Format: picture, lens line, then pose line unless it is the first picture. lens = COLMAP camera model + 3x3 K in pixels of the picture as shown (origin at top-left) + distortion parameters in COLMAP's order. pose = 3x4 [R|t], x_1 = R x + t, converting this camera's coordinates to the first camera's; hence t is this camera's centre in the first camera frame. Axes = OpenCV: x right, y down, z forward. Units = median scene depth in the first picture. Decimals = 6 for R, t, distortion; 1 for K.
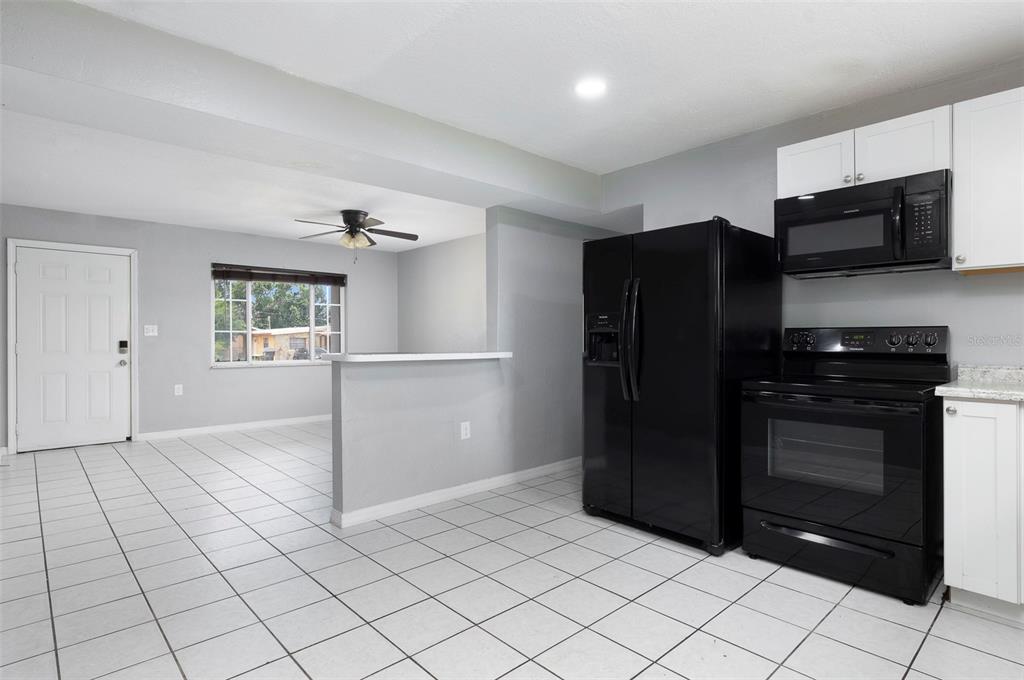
lens RADIAL K [[520.9, 0, 518.0], [0, 520.9, 342.7], [0, 0, 1]] dist [-0.002207, -0.000217]
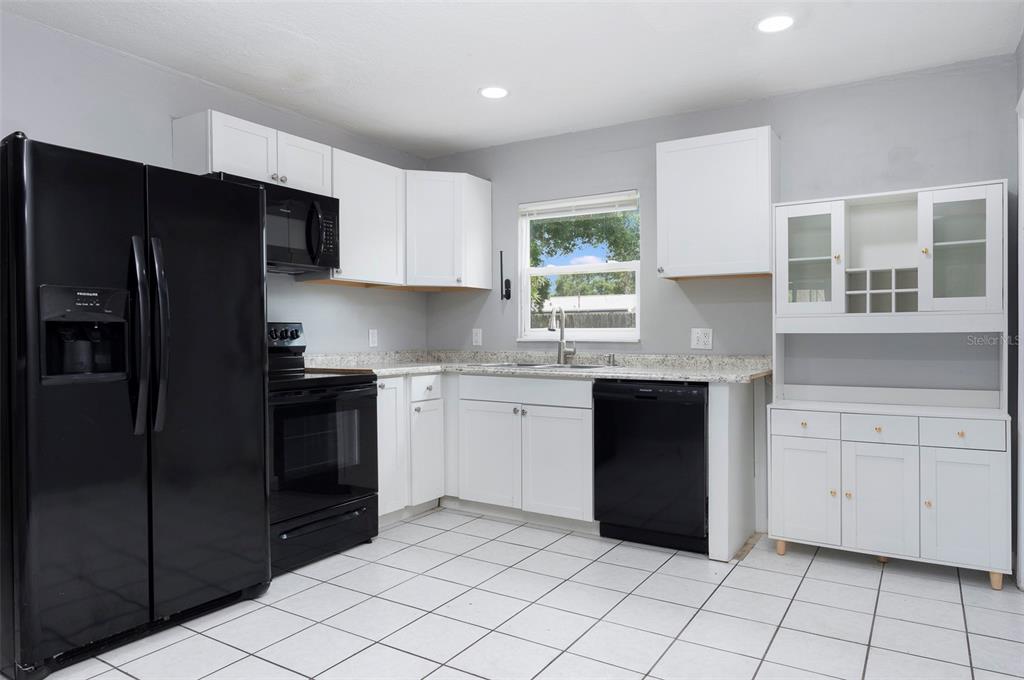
lens RADIAL K [[663.7, 0, 512.0], [0, 663.7, 340.0], [0, 0, 1]] dist [-0.004617, -0.001600]
pose [[-0.251899, -0.008914, 0.967713, -0.368047], [0.008948, 0.999893, 0.011540, -0.002651], [-0.967712, 0.011566, -0.251792, 0.438473]]
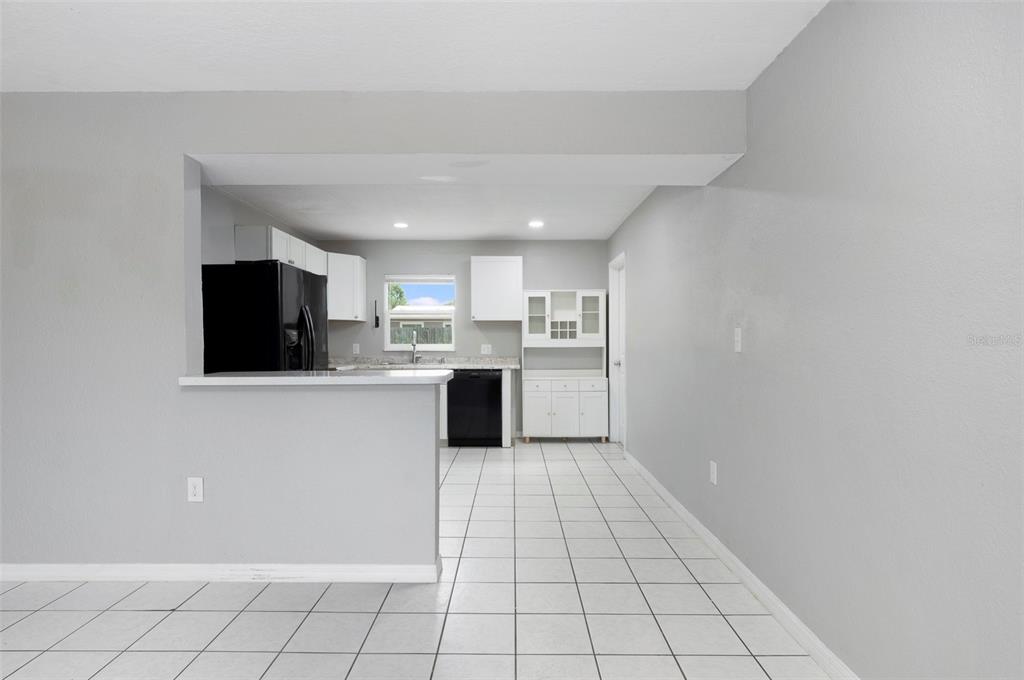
lens RADIAL K [[520.9, 0, 518.0], [0, 520.9, 342.7], [0, 0, 1]] dist [-0.002207, -0.000217]
pose [[-0.731727, -0.003302, 0.681590, -0.594510], [0.005103, 0.999934, 0.010322, -0.022094], [-0.681579, 0.011031, -0.731662, 0.899915]]
